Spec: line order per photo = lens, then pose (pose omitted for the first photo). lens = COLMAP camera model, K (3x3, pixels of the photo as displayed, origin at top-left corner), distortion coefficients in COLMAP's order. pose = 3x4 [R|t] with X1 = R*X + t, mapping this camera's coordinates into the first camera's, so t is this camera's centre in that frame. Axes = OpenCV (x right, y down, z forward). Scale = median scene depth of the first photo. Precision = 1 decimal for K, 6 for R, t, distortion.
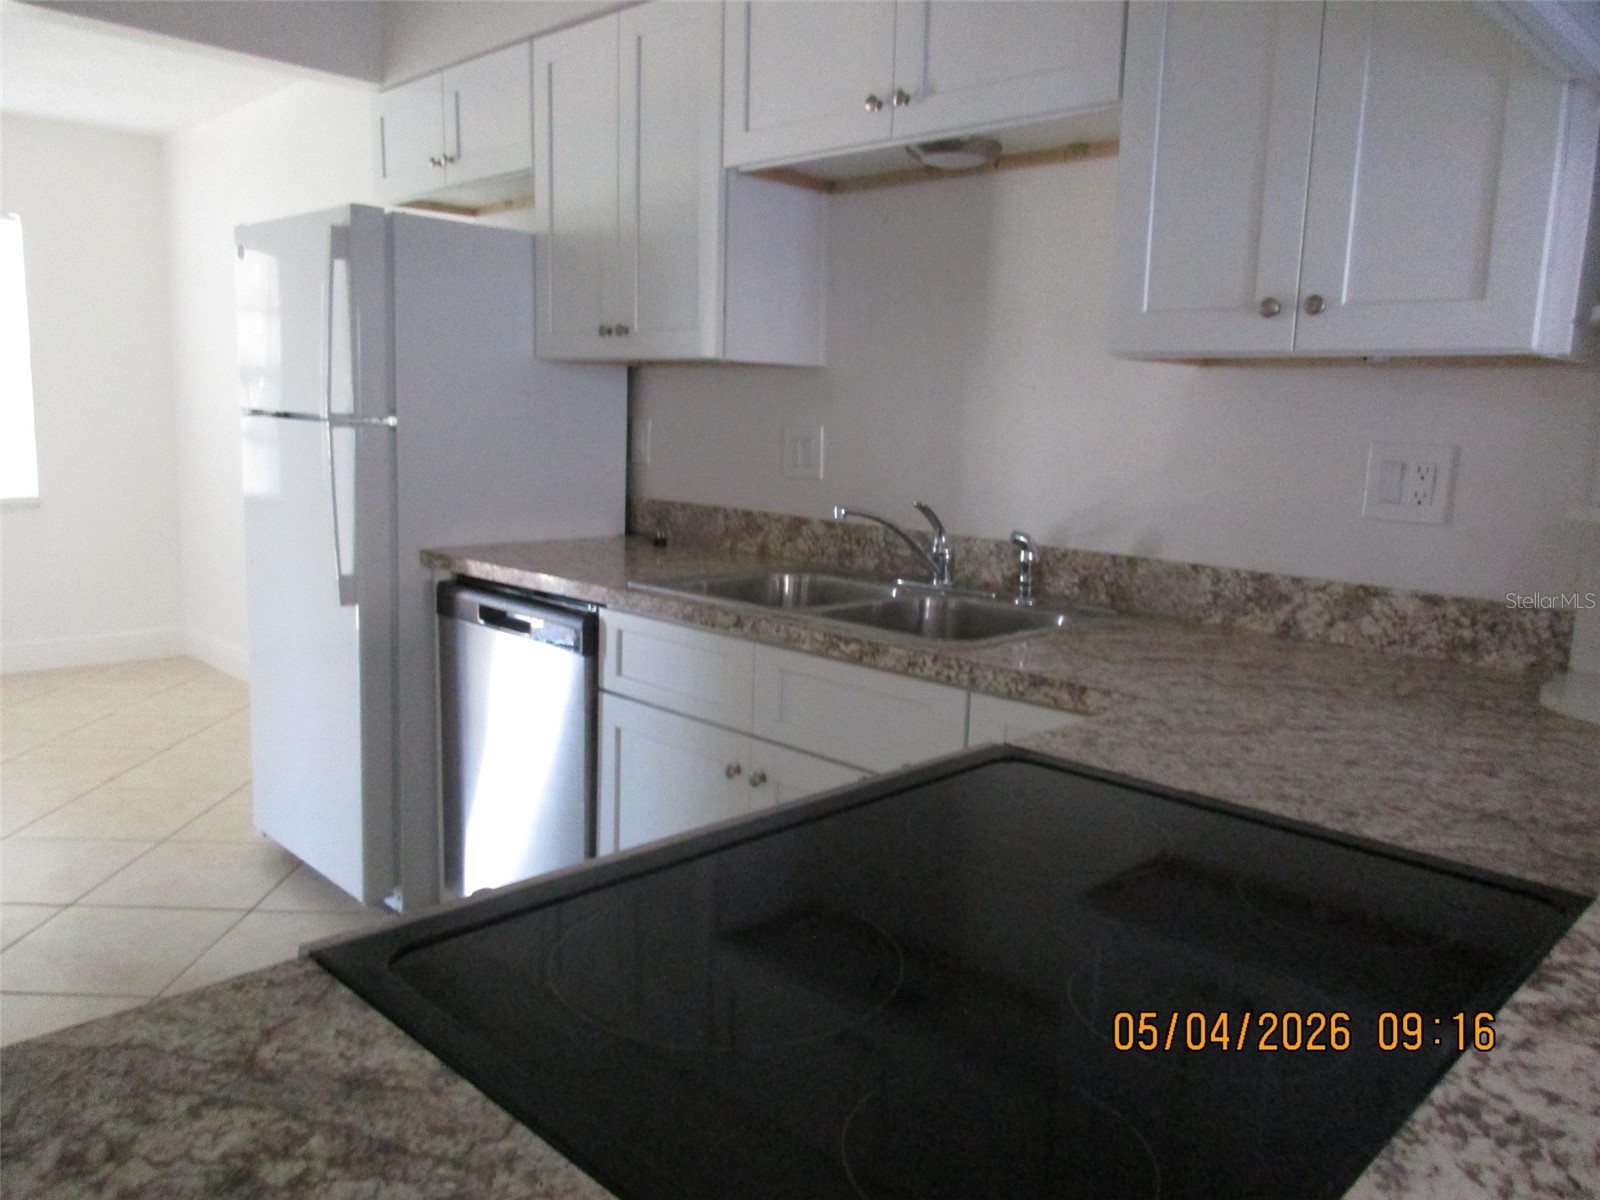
lens RADIAL K [[1200.1, 0, 794.4], [0, 1200.1, 600.5], [0, 0, 1]] dist [-0.003612, -0.002224]
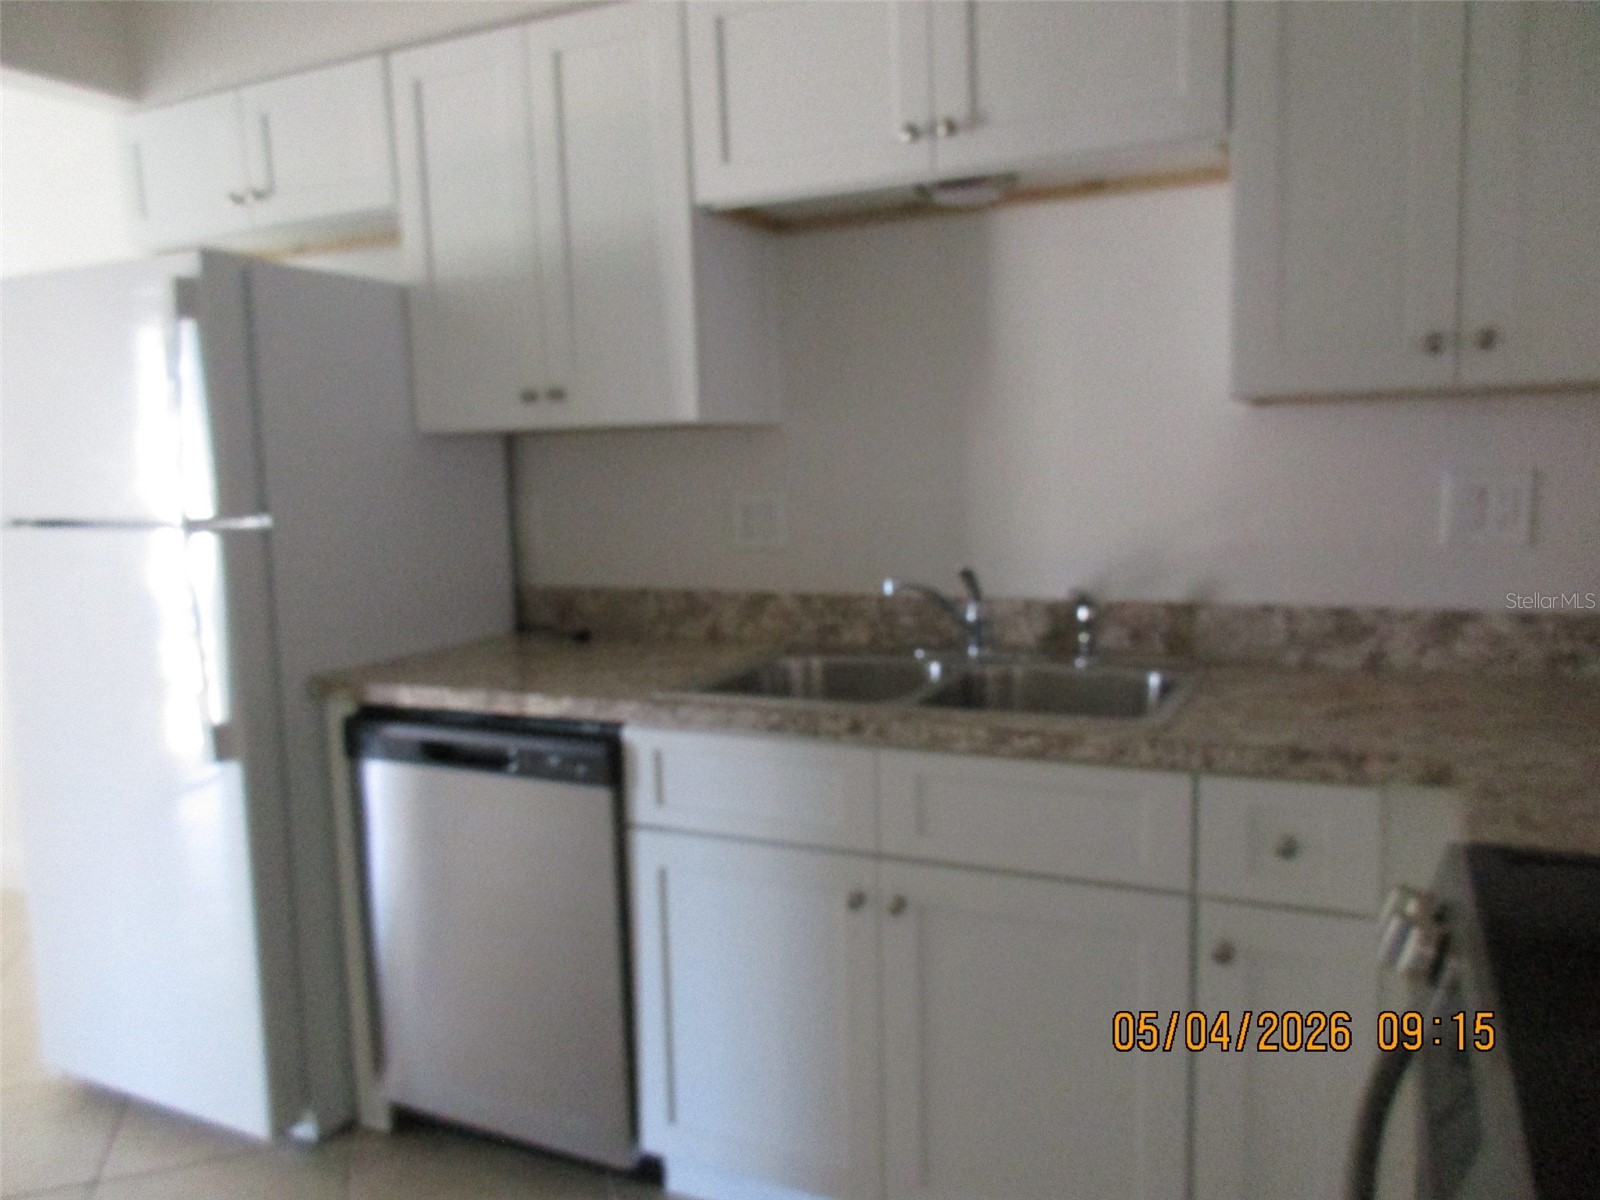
lens RADIAL K [[1200.1, 0, 804.8], [0, 1200.1, 605.3], [0, 0, 1]] dist [-0.003612, -0.002224]
pose [[0.943497, -0.100497, 0.315775, -0.329579], [0.111043, 0.993694, -0.015535, -0.056414], [-0.312223, 0.049722, 0.948707, 0.187790]]
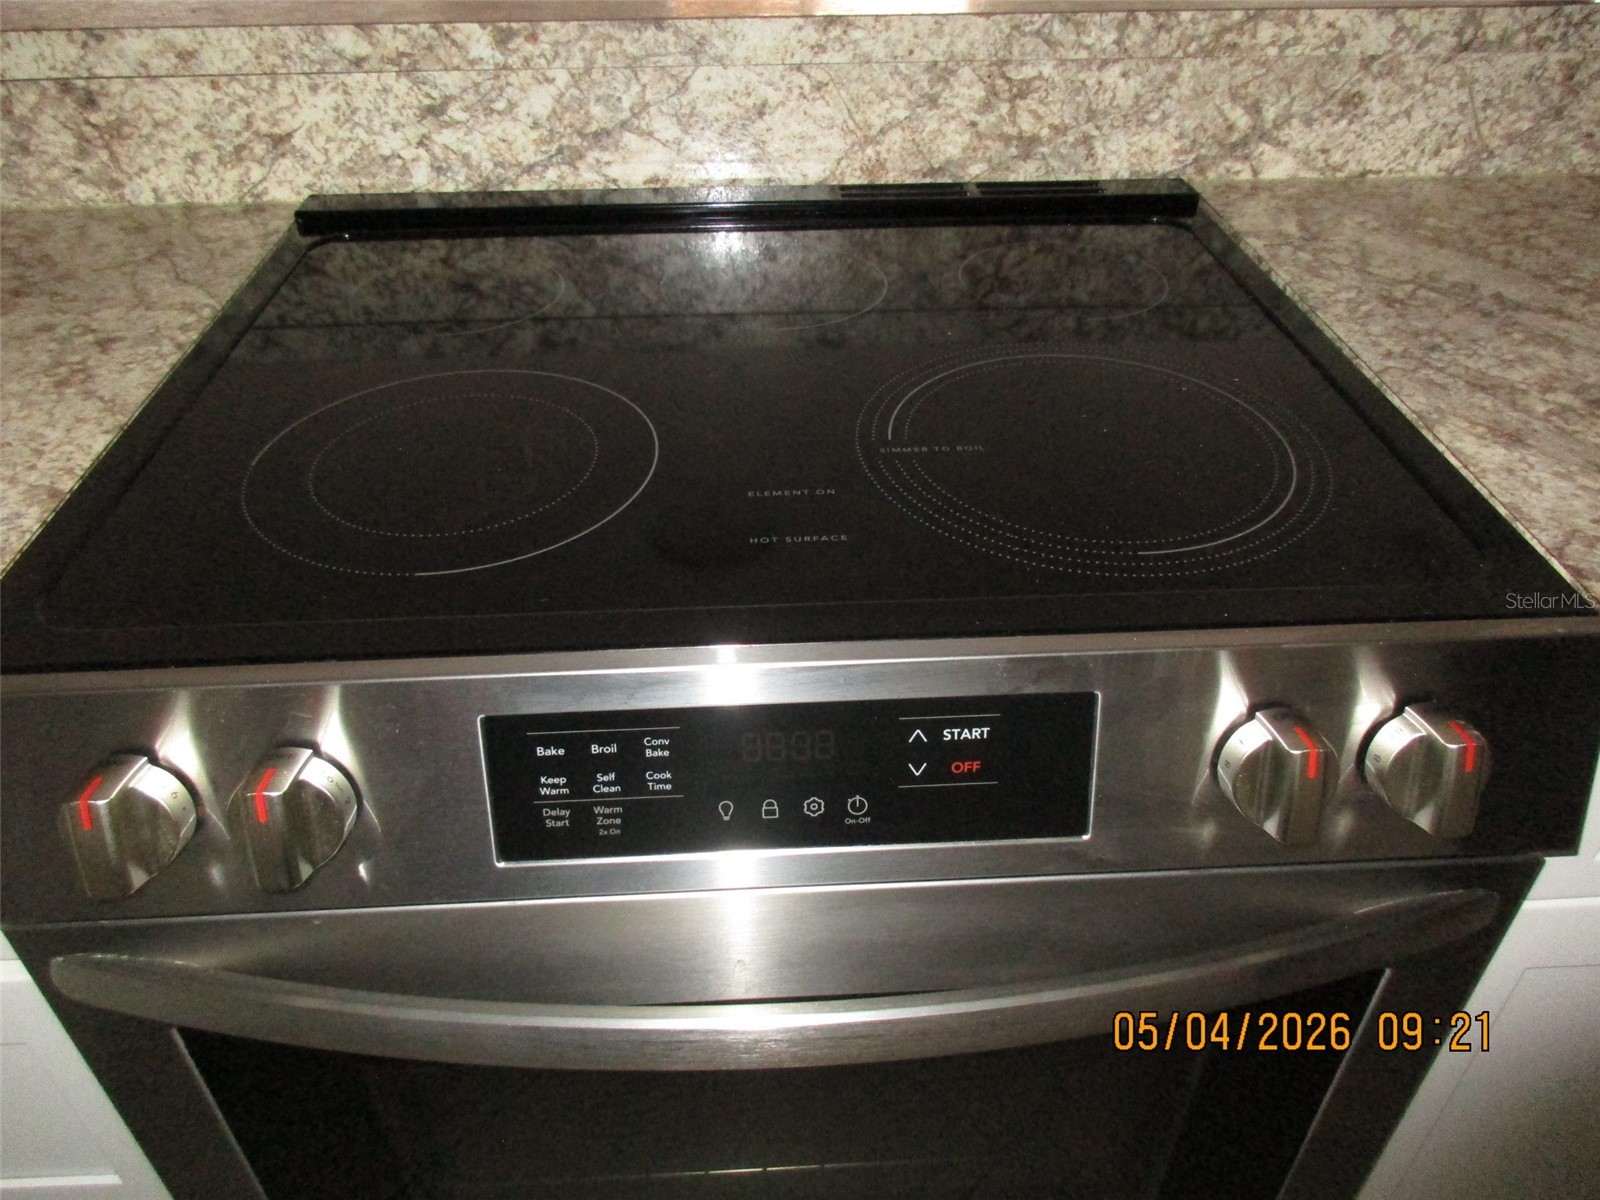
lens RADIAL K [[1200.1, 0, 798.9], [0, 1200.1, 597.6], [0, 0, 1]] dist [-0.003612, -0.002224]
pose [[-0.746881, -0.421469, 0.514327, -0.144735], [0.081981, 0.709210, 0.700215, -0.093243], [-0.659884, 0.565142, -0.495143, 0.594061]]
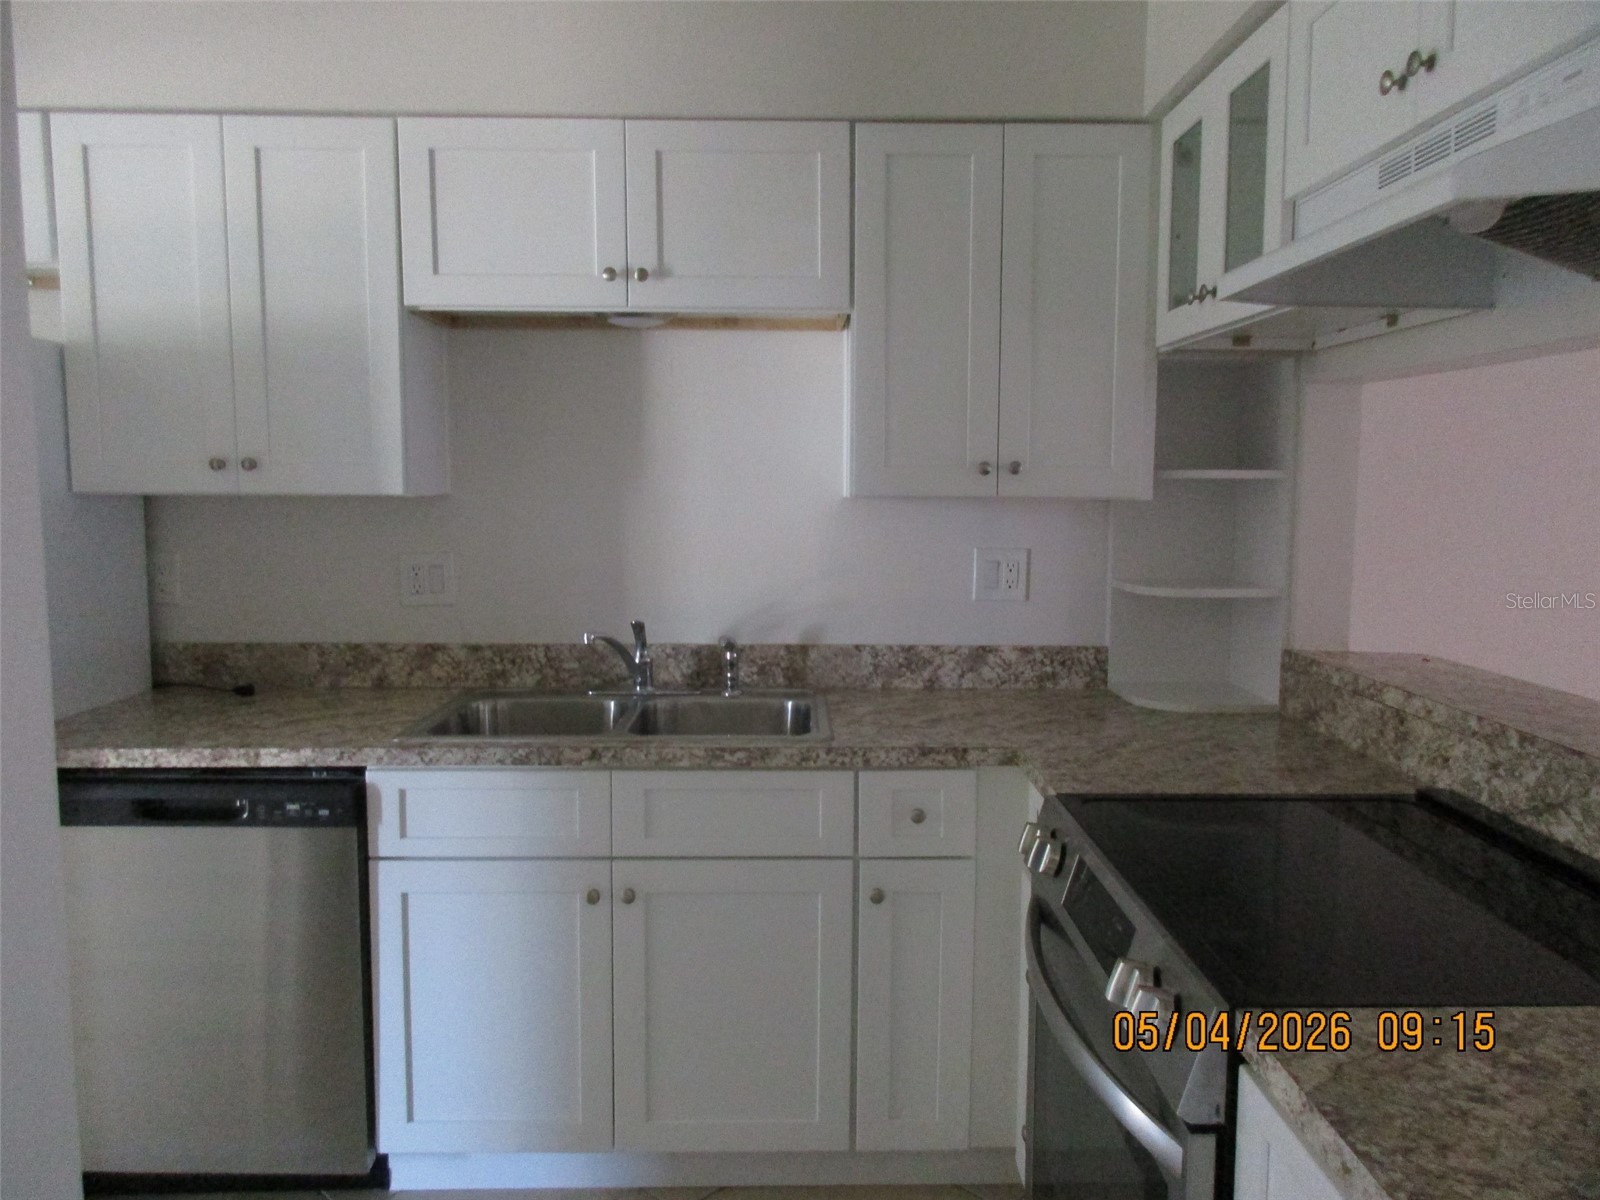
lens RADIAL K [[1200.1, 0, 810.4], [0, 1200.1, 605.4], [0, 0, 1]] dist [-0.003612, -0.002224]
pose [[0.702993, -0.105028, 0.703399, -0.621949], [0.130518, 0.991290, 0.017572, -0.102980], [-0.699118, 0.079453, 0.710578, 0.097134]]
